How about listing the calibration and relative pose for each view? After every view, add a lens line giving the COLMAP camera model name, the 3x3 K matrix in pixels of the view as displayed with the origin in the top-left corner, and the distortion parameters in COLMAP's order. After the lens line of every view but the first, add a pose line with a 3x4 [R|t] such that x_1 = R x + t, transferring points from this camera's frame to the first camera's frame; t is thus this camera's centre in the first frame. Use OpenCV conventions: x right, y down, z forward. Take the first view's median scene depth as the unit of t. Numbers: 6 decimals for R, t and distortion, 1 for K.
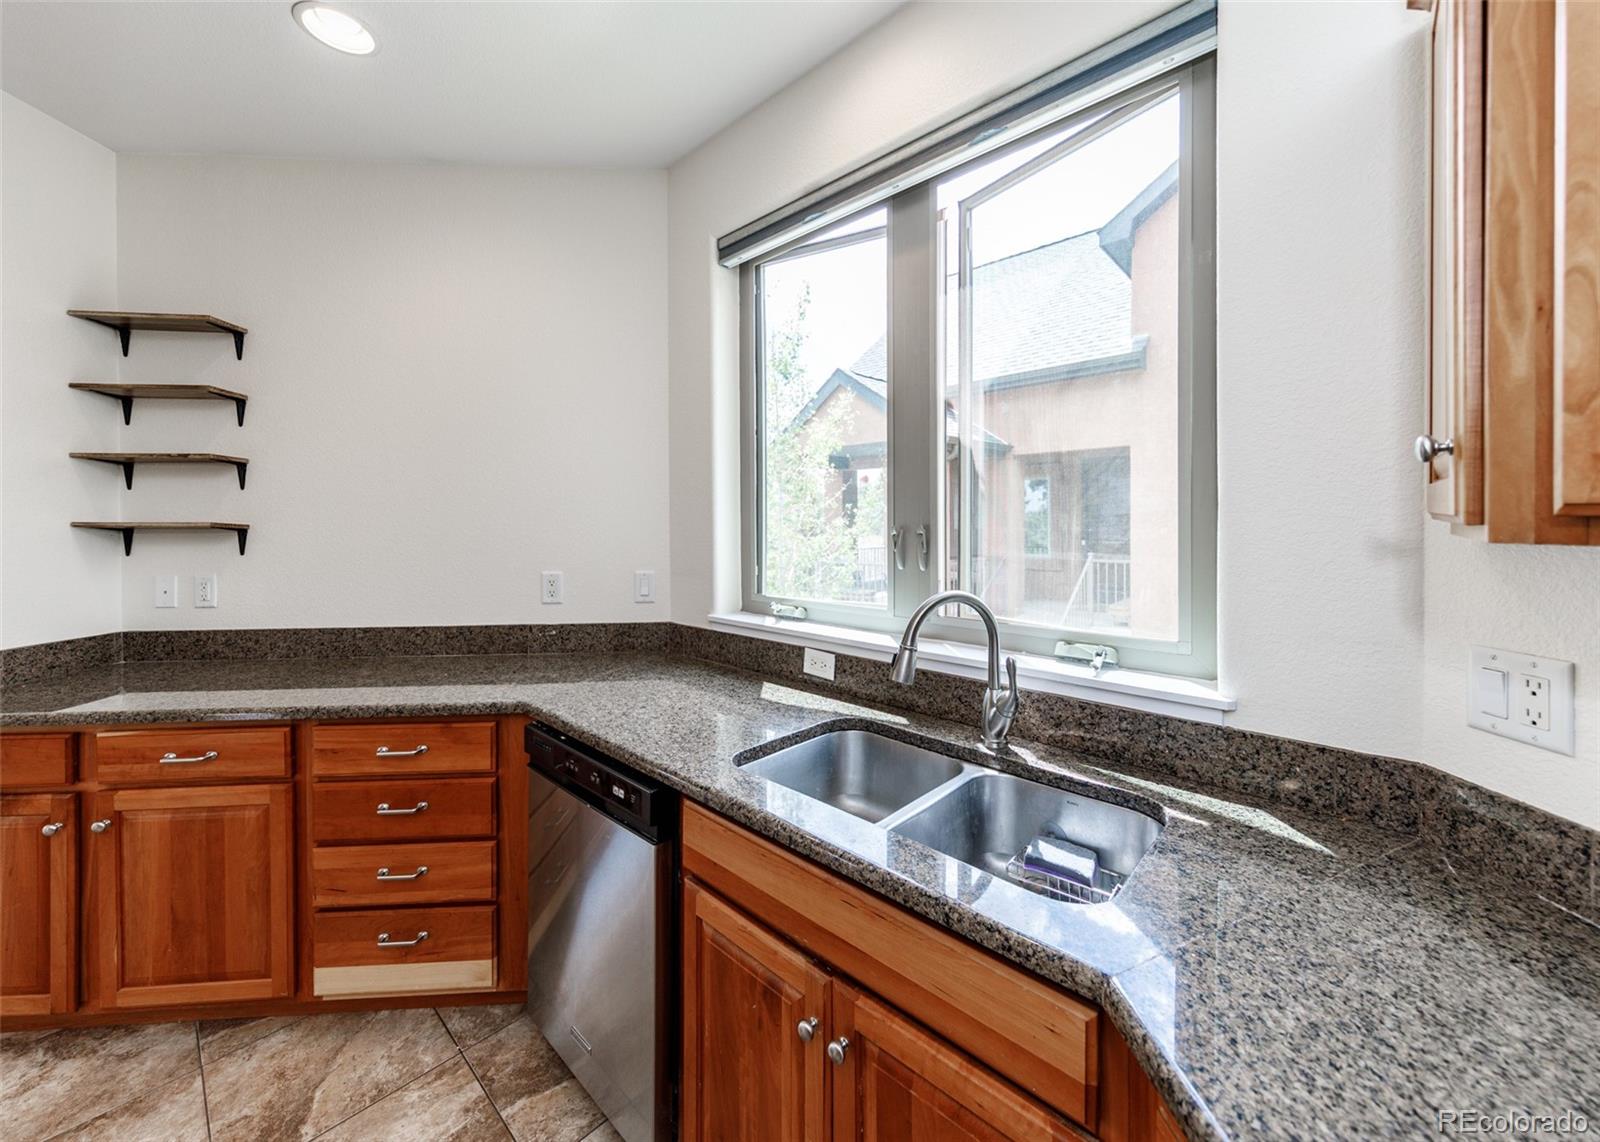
lens RADIAL K [[612.8, 0, 809.5], [0, 612.8, 531.0], [0, 0, 1]] dist [0.003874, -0.000066]
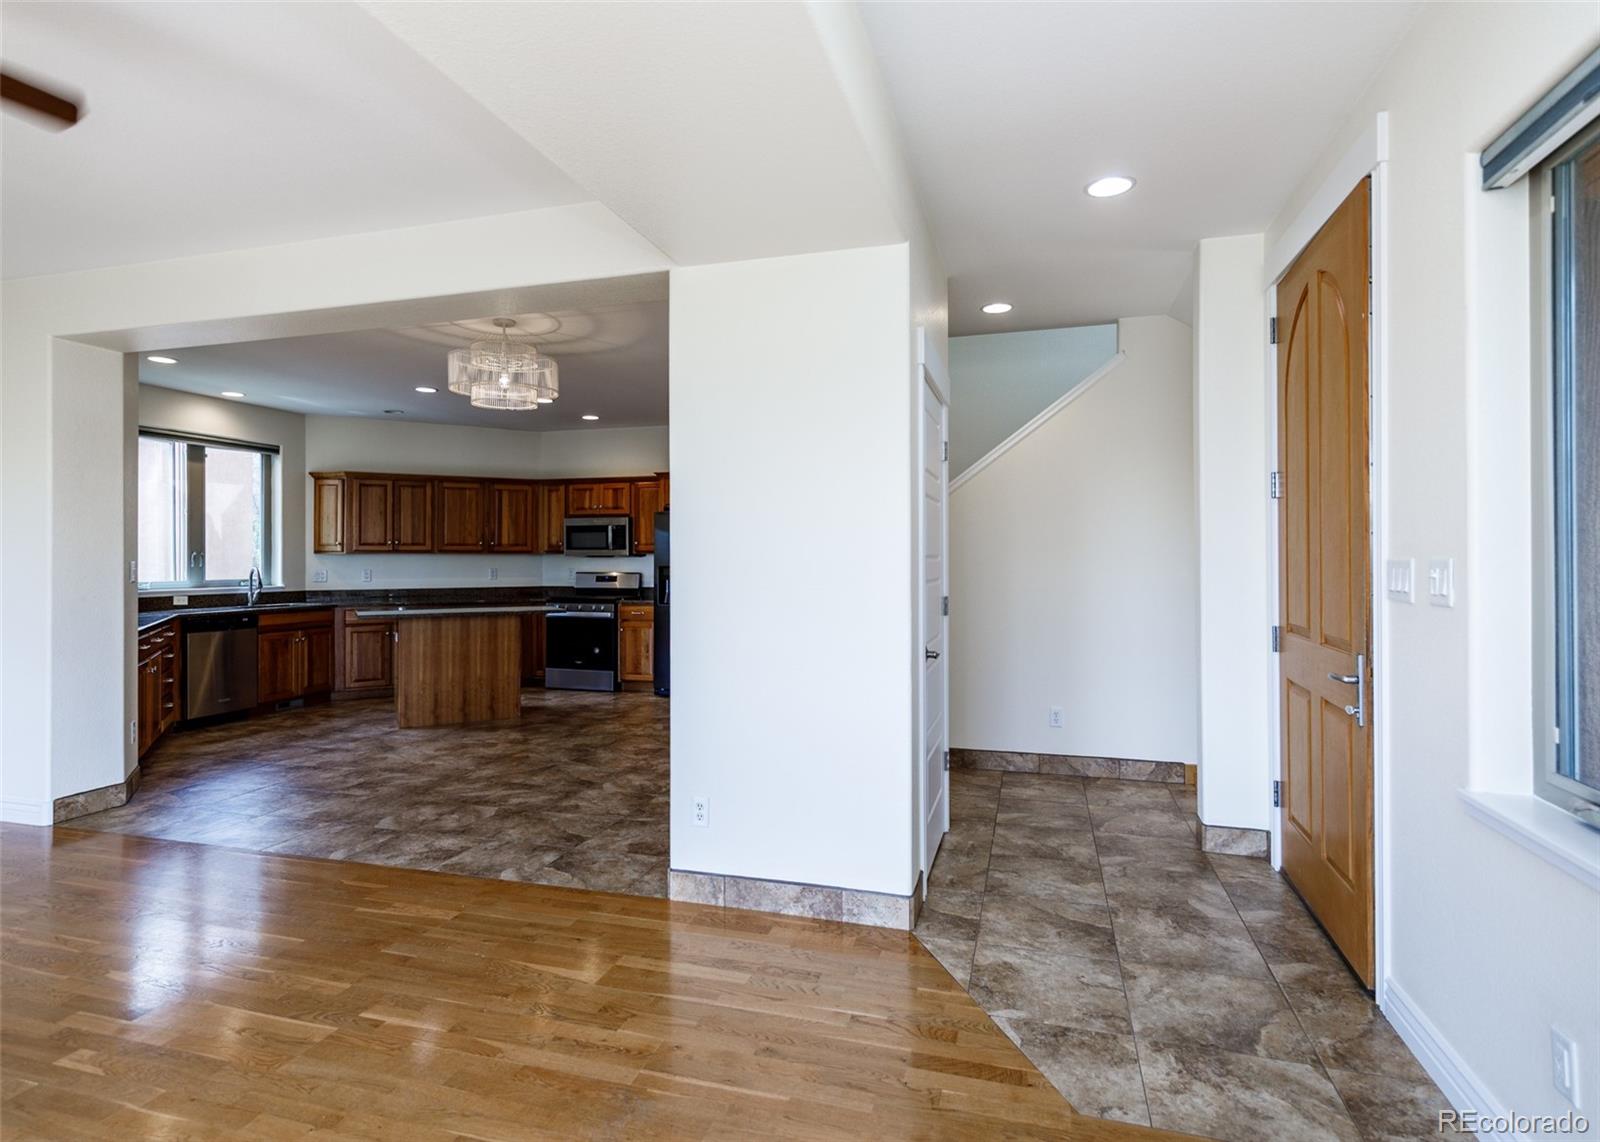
lens RADIAL K [[850.2, 0, 783.0], [0, 850.2, 553.8], [0, 0, 1]] dist [0.013167, -0.002903]
pose [[-0.442449, 0.010867, 0.896728, -4.940707], [0.016606, 0.999854, -0.003923, 0.063331], [-0.896640, 0.013156, -0.442565, 0.242453]]
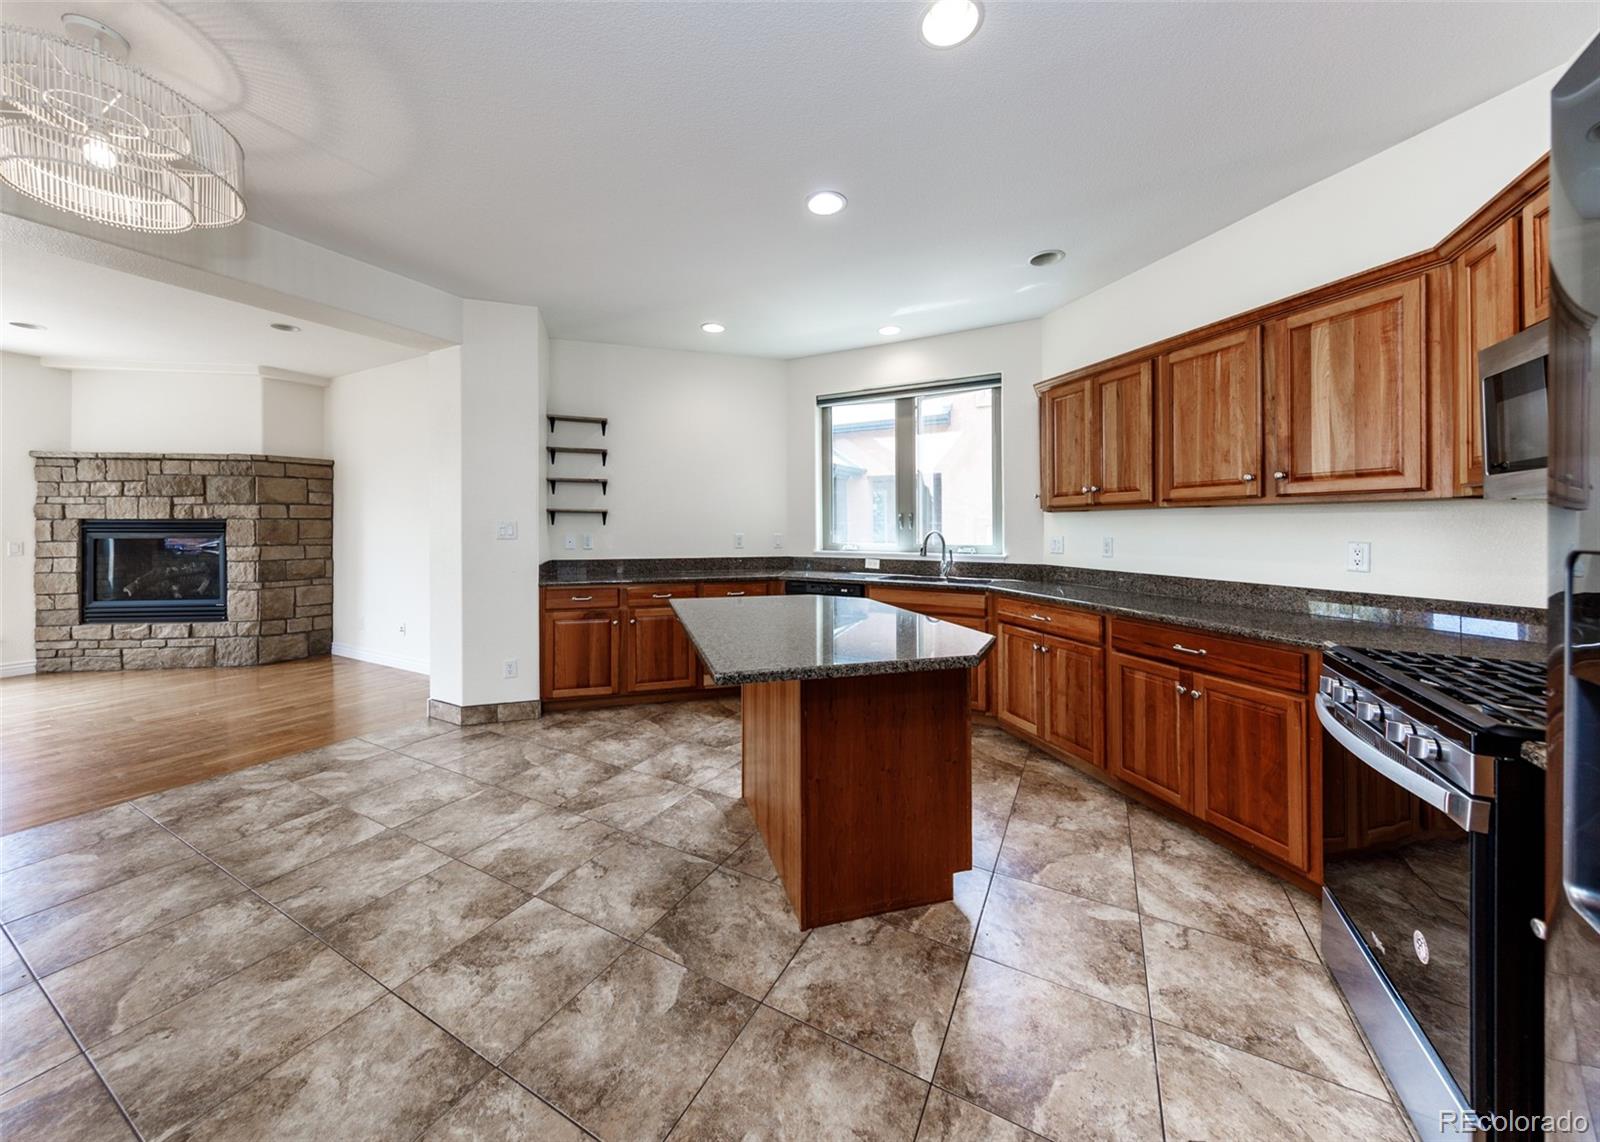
lens RADIAL K [[574.4, 0, 778.4], [0, 574.4, 529.2], [0, 0, 1]] dist [0.003863, -0.000868]
pose [[0.970593, 0.006947, 0.240628, -1.034362], [-0.004579, 0.999935, -0.010398, 0.092317], [-0.240684, 0.008991, 0.970562, -1.428370]]
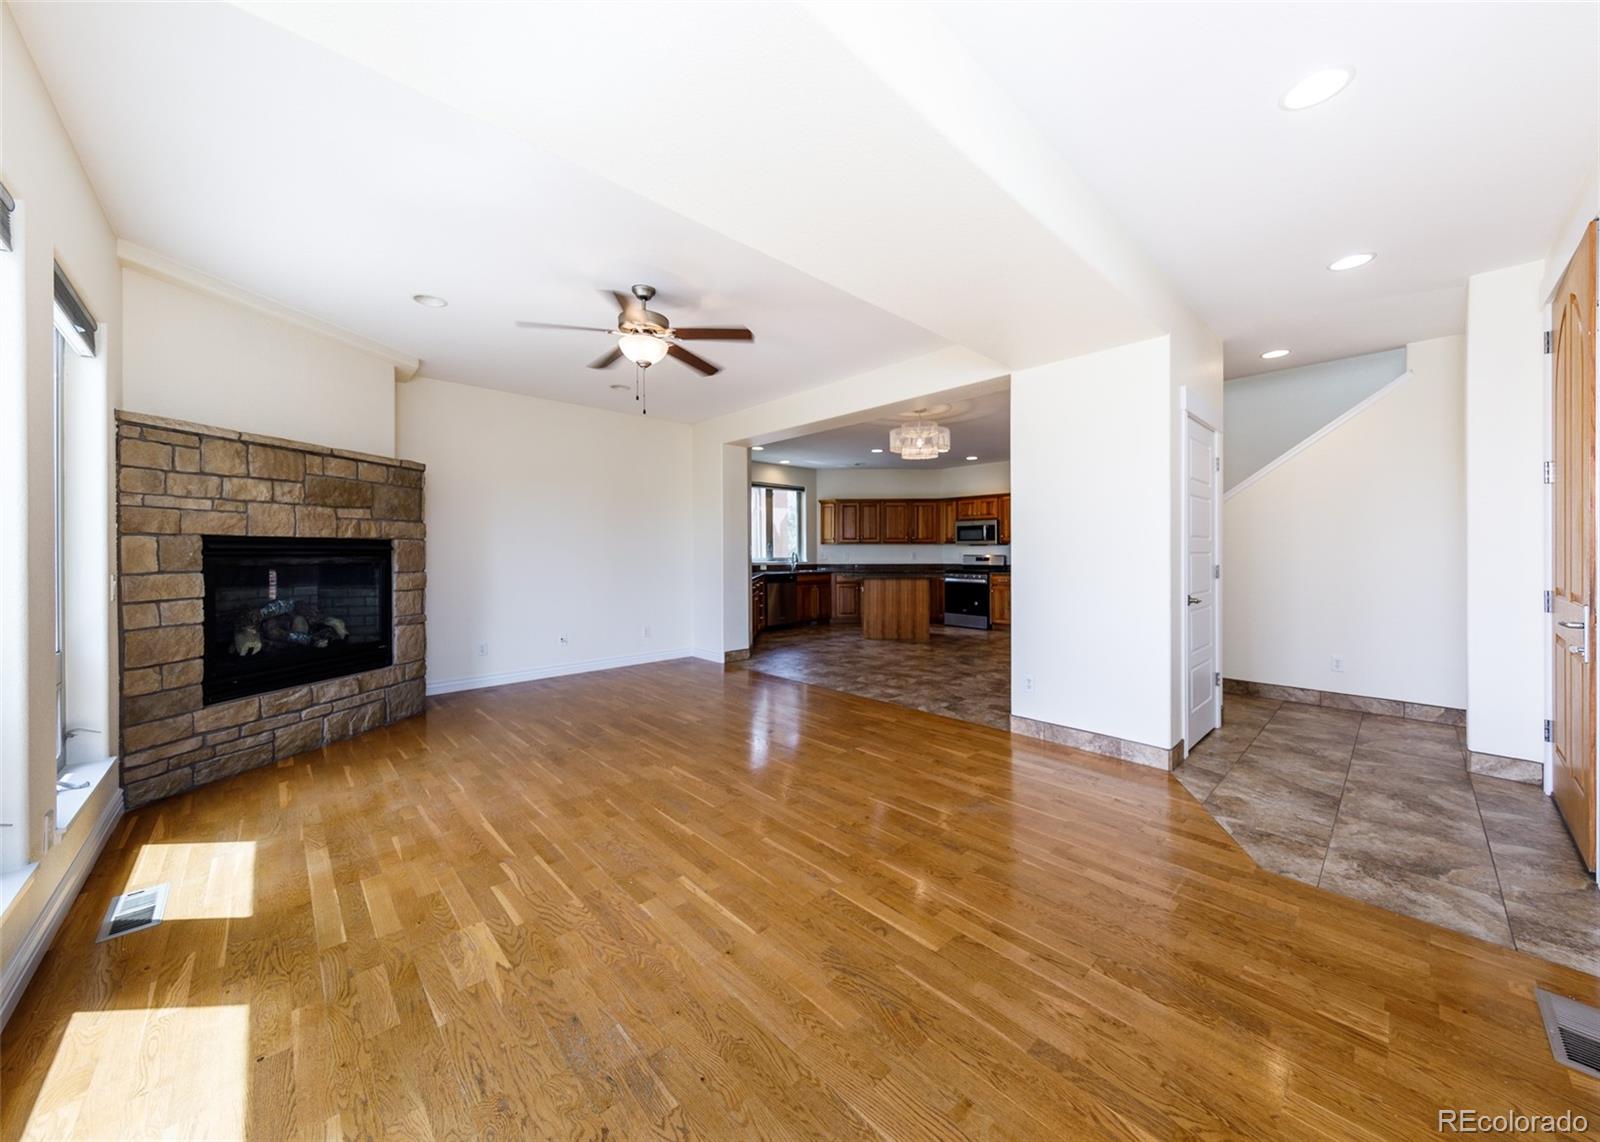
lens RADIAL K [[574.4, 0, 803.3], [0, 574.4, 551.4], [0, 0, 1]] dist [0.003863, -0.000868]
pose [[0.059521, 0.007419, 0.998199, -5.451766], [0.015895, 0.999839, -0.008379, 0.121642], [-0.998100, 0.016365, 0.059394, 0.311274]]
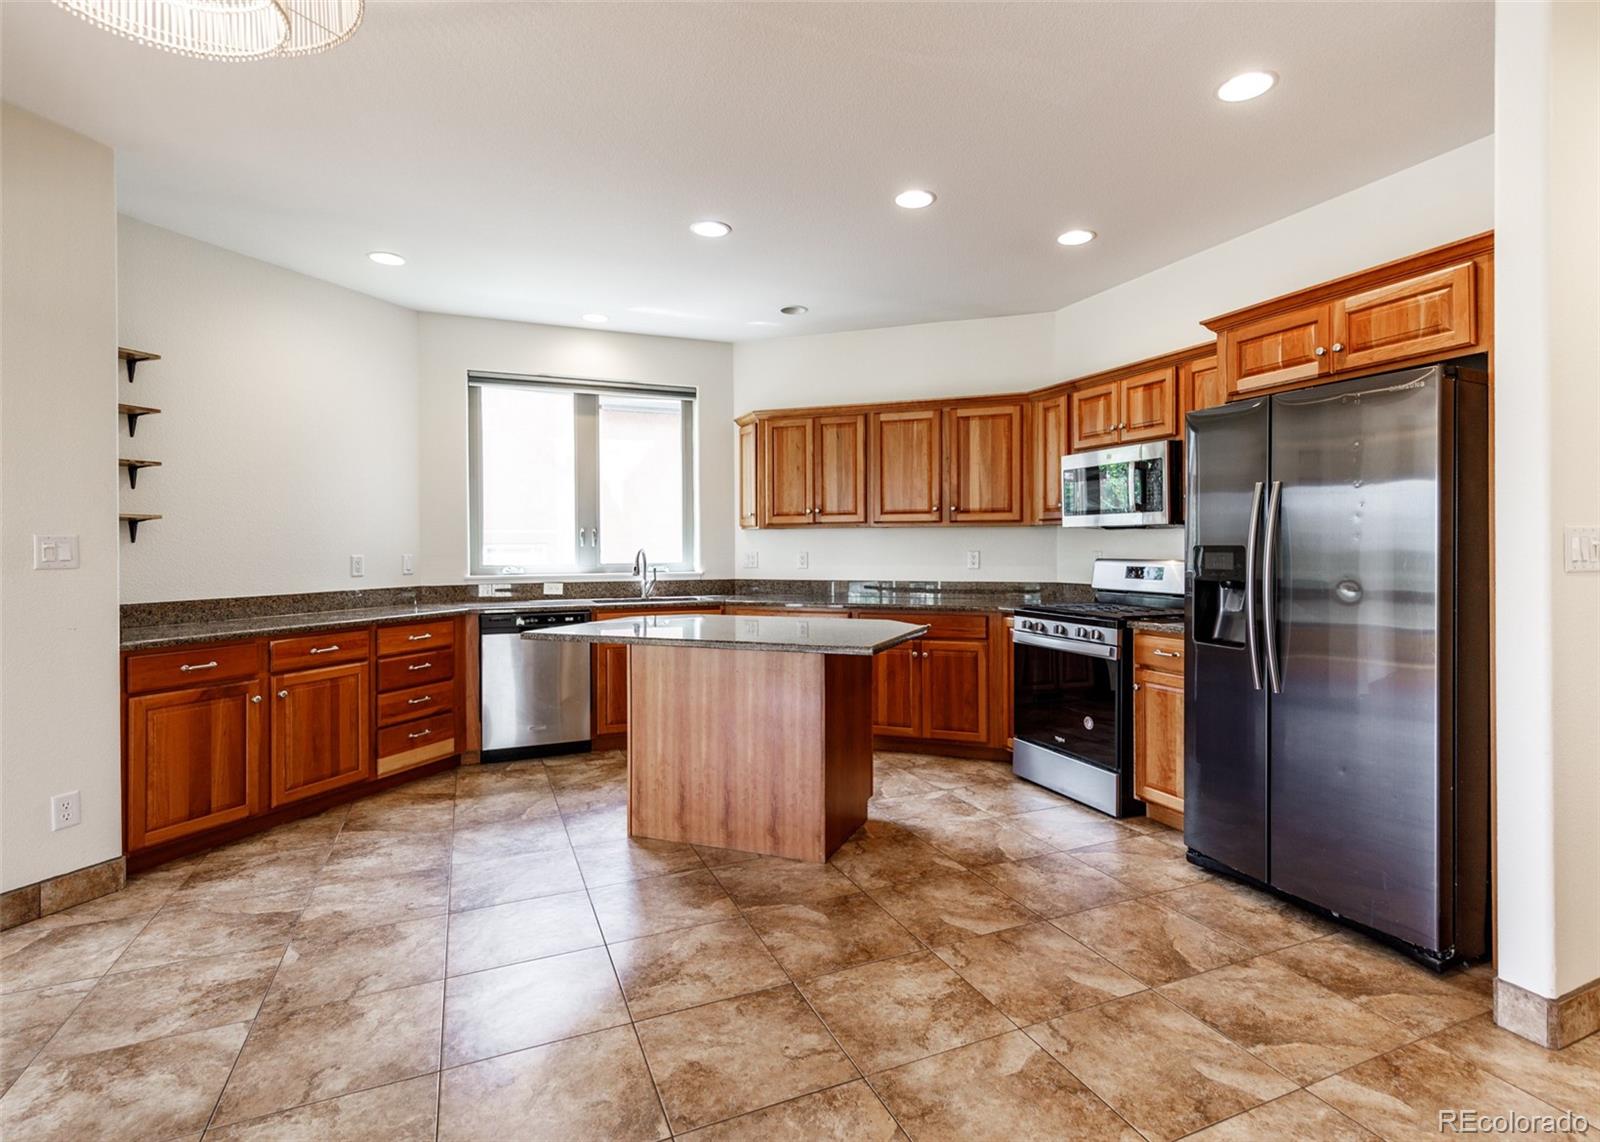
lens RADIAL K [[807.5, 0, 858.3], [0, 807.5, 552.7], [0, 0, 1]] dist [0.004209, -0.000142]
pose [[0.367686, -0.004274, 0.929940, -2.400528], [0.015301, 0.999882, -0.001454, 0.106334], [-0.929824, 0.014763, 0.367708, -1.179123]]
